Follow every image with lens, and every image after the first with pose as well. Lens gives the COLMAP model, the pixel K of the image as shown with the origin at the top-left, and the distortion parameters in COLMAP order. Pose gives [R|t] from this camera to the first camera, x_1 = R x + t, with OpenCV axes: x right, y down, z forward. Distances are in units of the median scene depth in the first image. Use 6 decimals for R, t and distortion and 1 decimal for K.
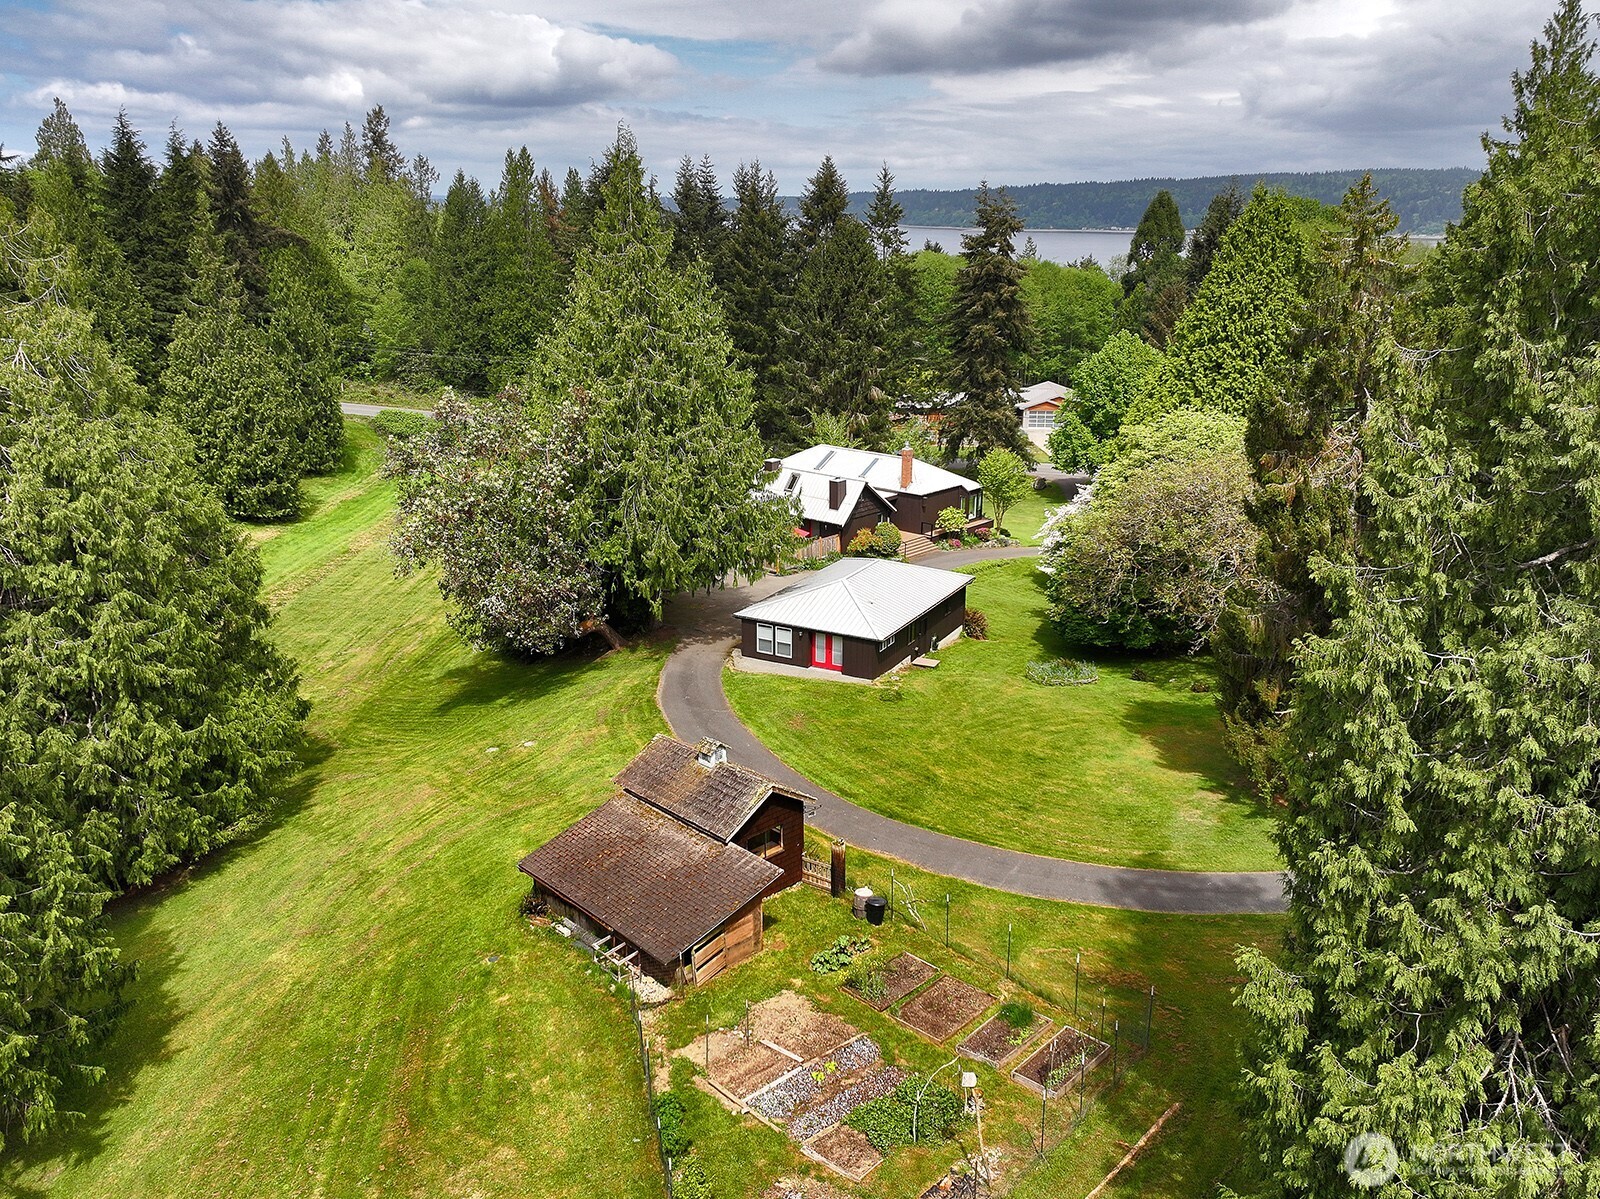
lens RADIAL K [[1288.9, 0, 800.0], [0, 1288.9, 599.5], [0, 0, 1]] dist [0.003942, 0.009684]
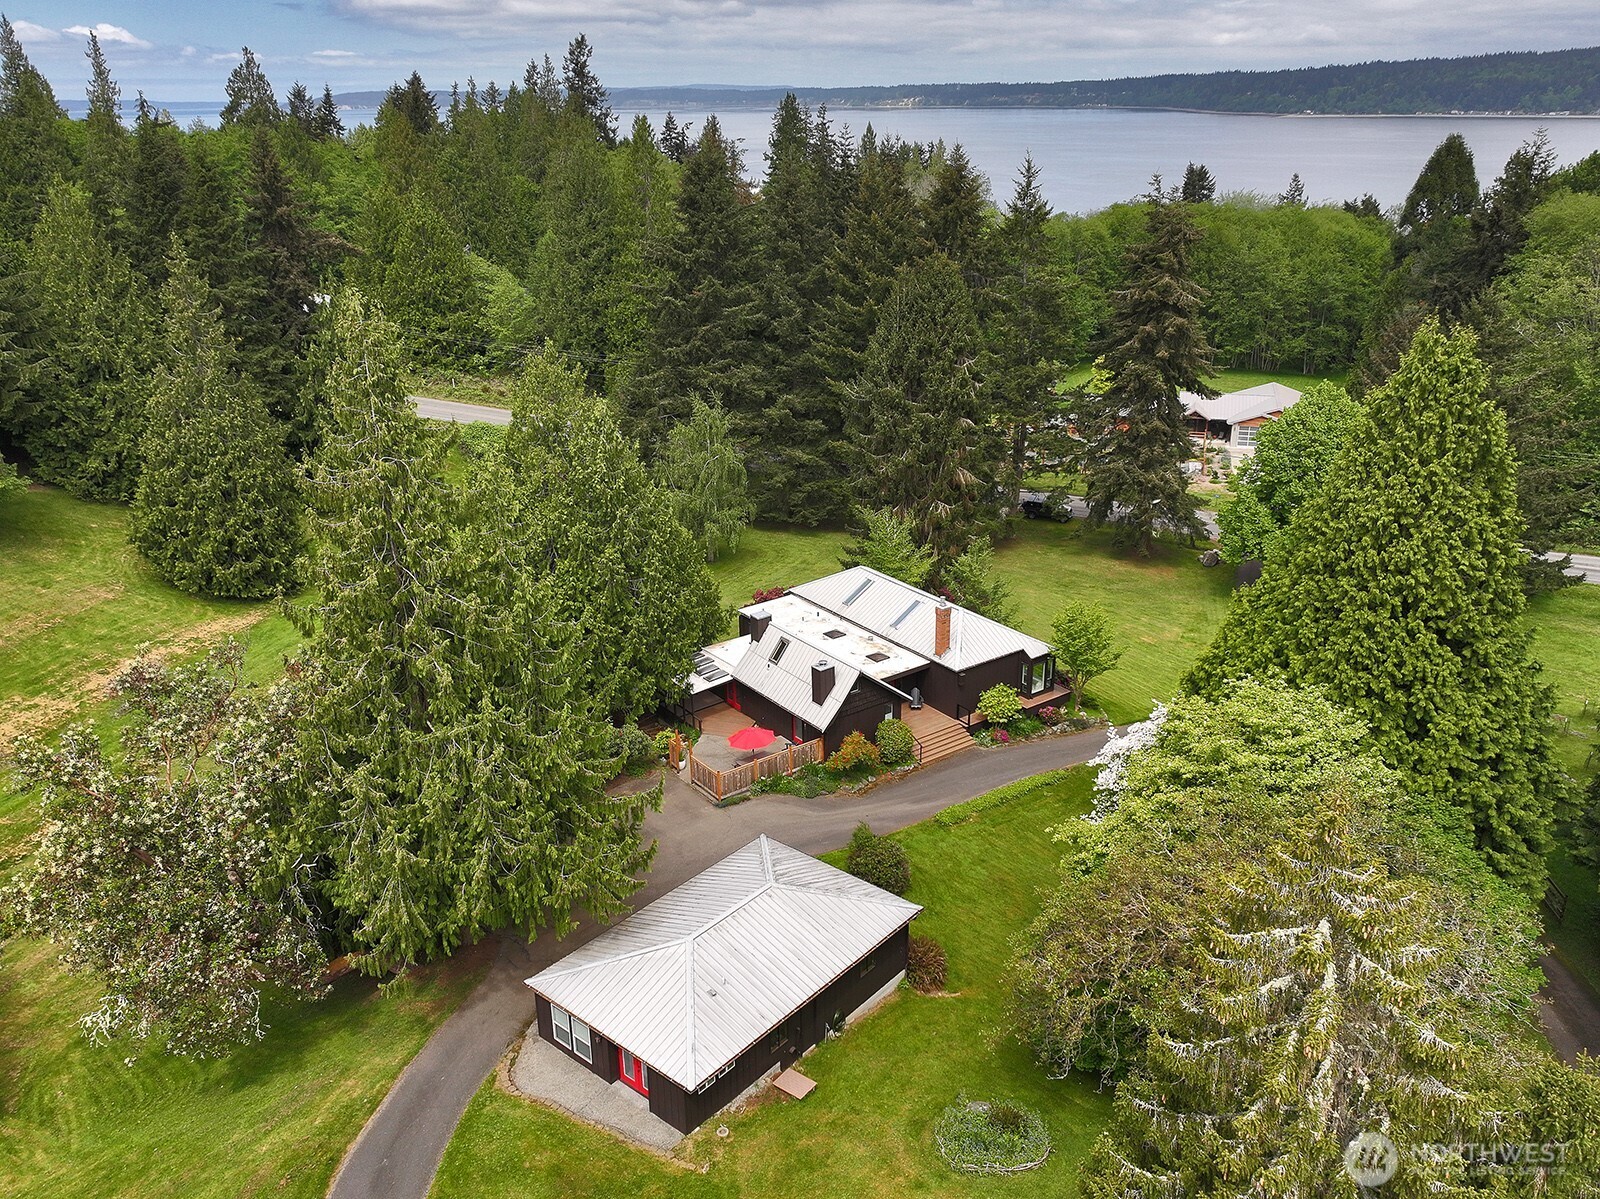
lens RADIAL K [[1288.9, 0, 800.0], [0, 1288.9, 599.5], [0, 0, 1]] dist [0.003942, 0.009684]
pose [[0.976653, 0.062237, -0.205609, 0.142402], [-0.045670, 0.995388, 0.084365, -0.165012], [0.209912, -0.073005, 0.974991, 0.235412]]
